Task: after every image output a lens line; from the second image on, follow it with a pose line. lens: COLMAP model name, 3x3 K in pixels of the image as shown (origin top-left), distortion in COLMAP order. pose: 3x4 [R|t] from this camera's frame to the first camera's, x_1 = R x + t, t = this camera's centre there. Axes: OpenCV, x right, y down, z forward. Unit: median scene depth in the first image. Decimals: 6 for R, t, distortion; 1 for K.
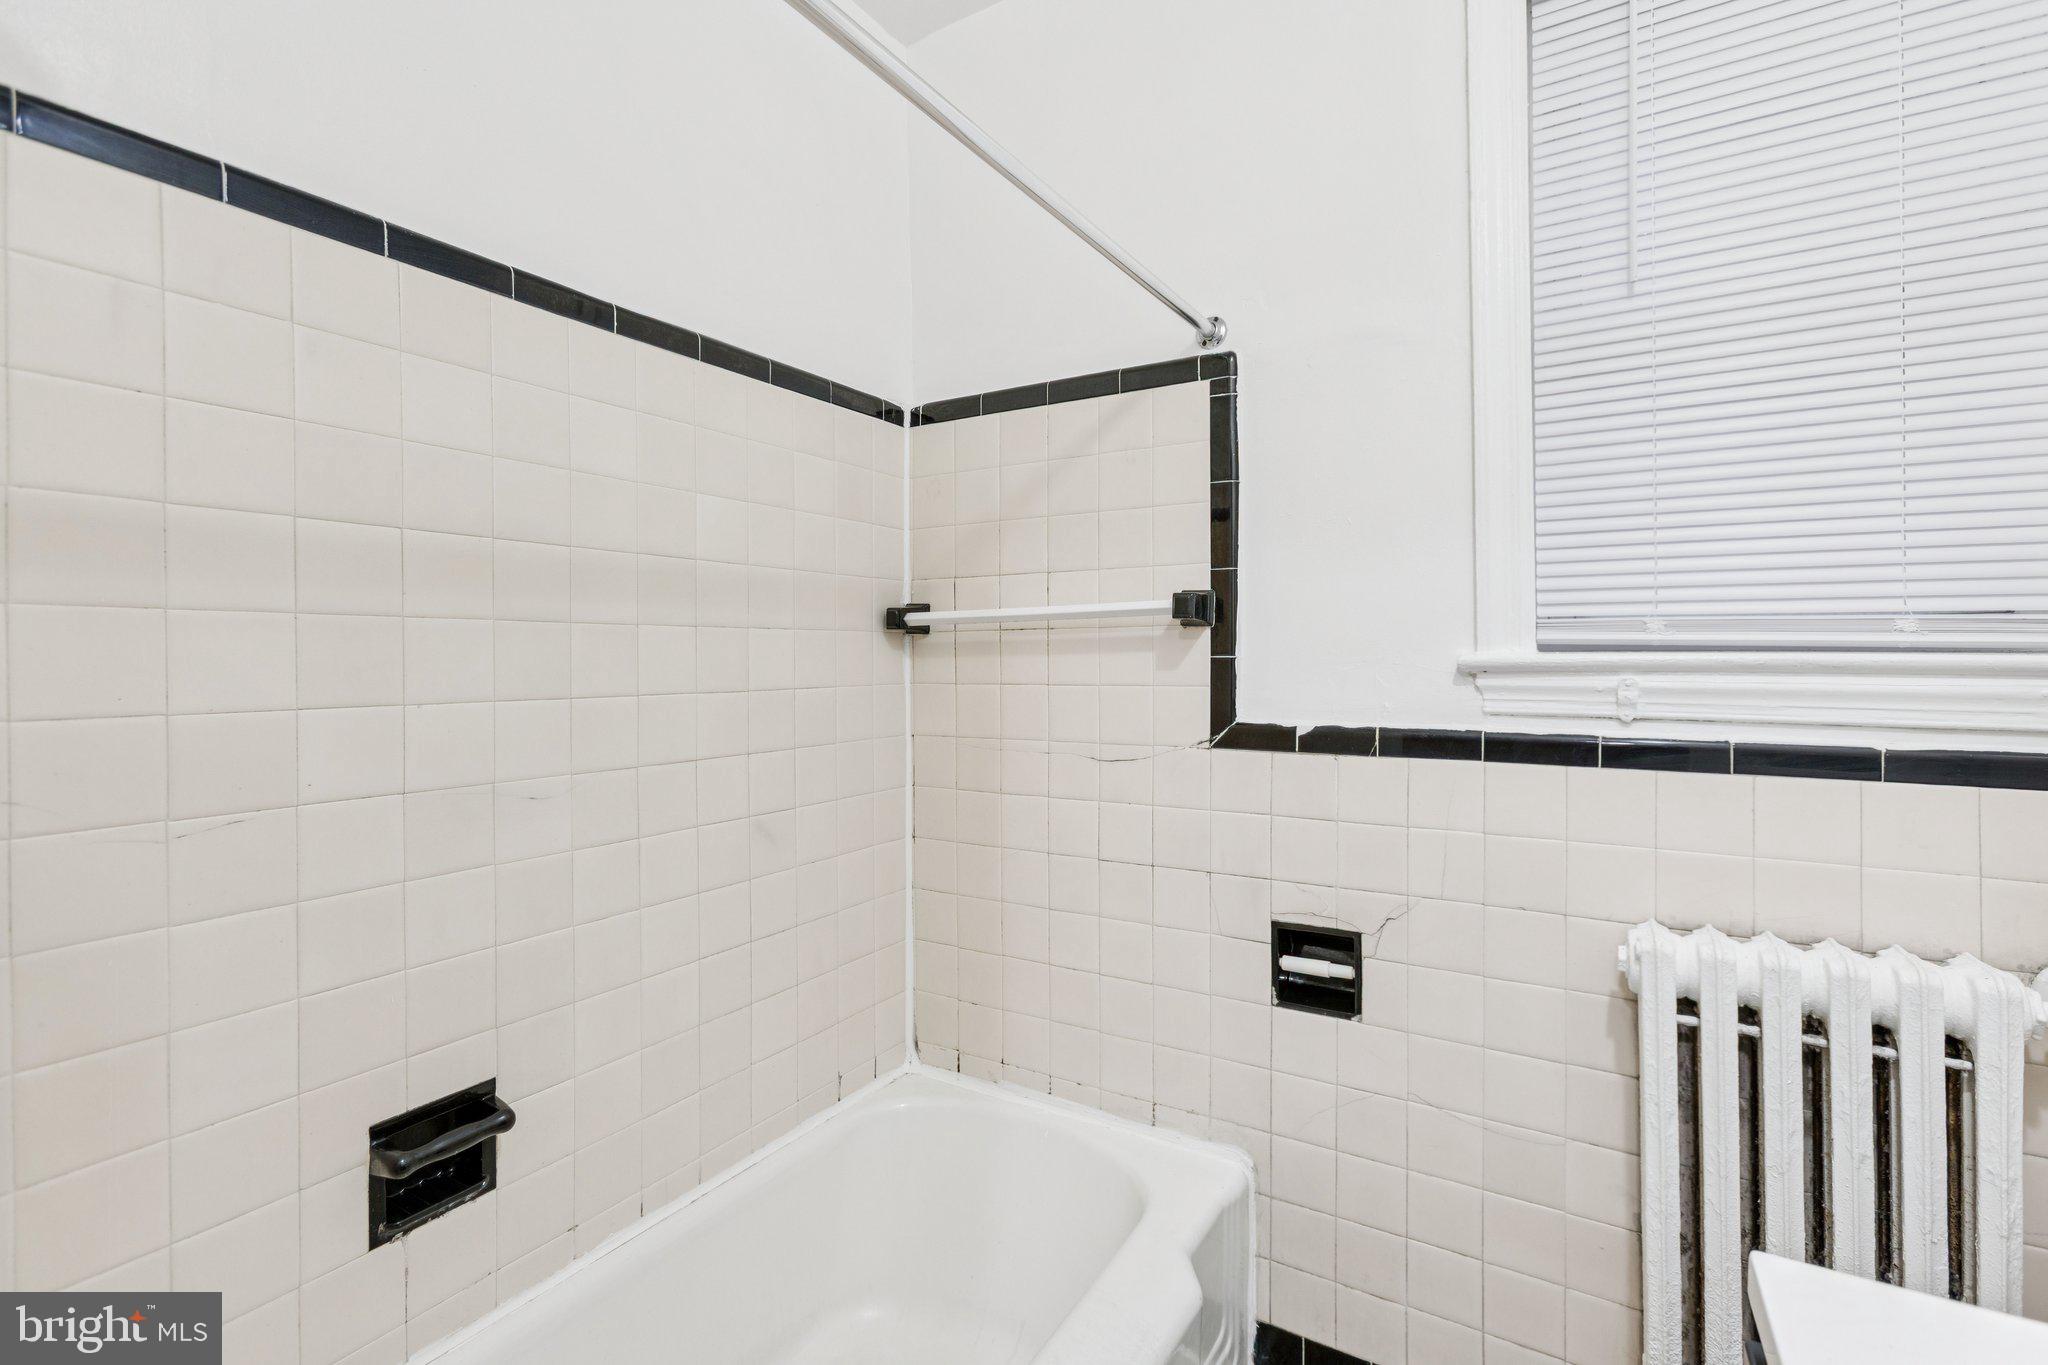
lens RADIAL K [[907.7, 0, 1042.7], [0, 907.7, 661.3], [0, 0, 1]] dist [-0.019142, 0.012963]
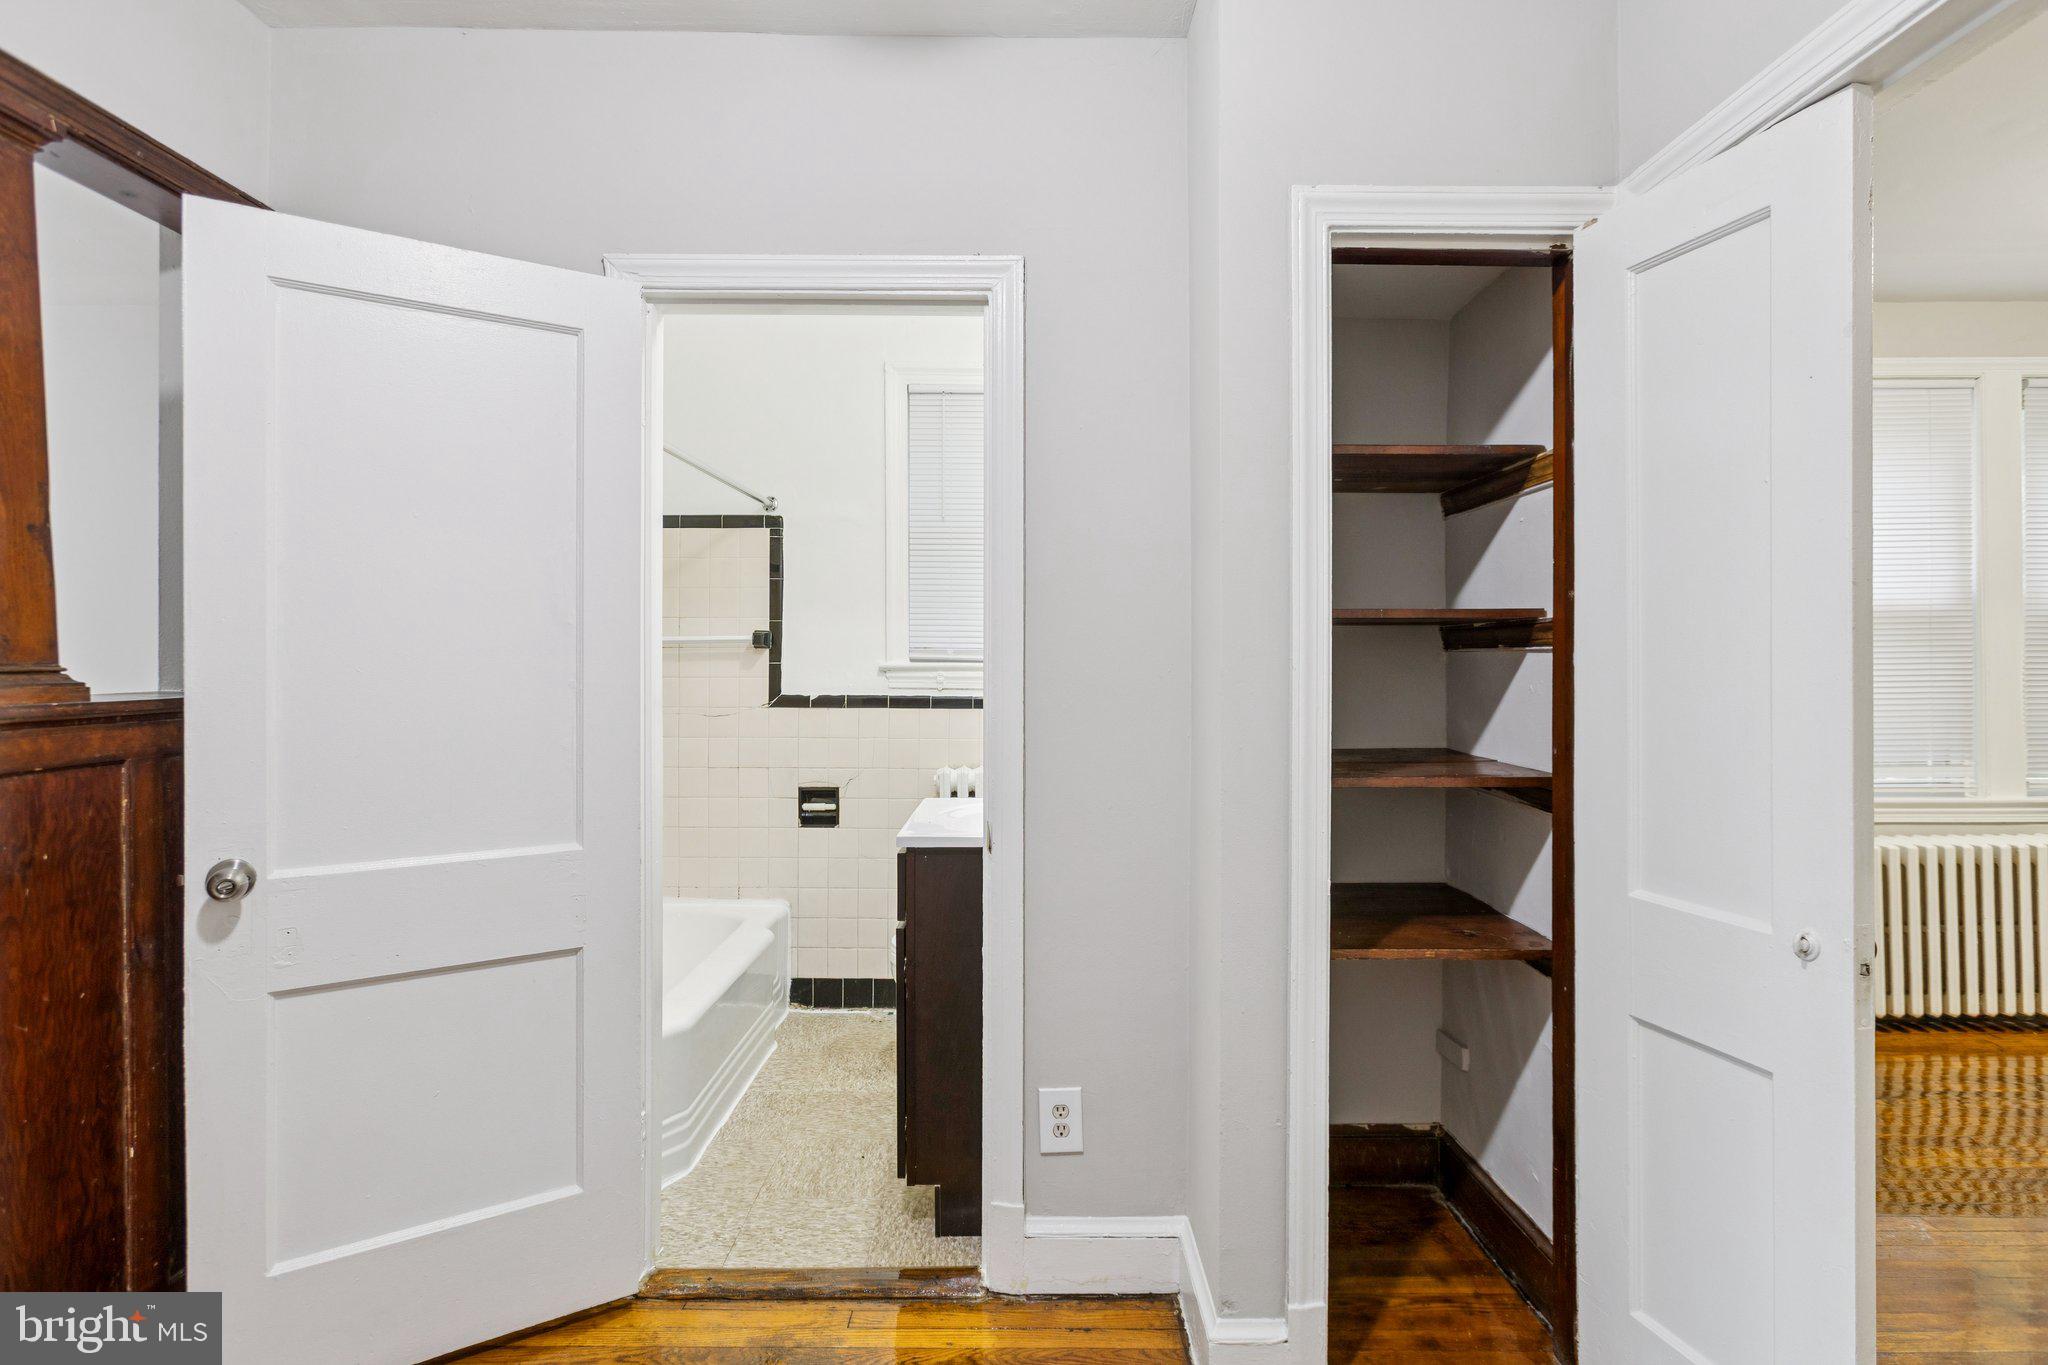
lens RADIAL K [[1003.7, 0, 1013.0], [0, 1003.7, 659.0], [0, 0, 1]] dist [-0.012014, 0.007508]
pose [[0.866163, 0.007424, 0.499706, -0.488853], [-0.003910, 0.999960, -0.008079, 0.001803], [-0.499746, 0.005044, 0.866157, -1.291258]]
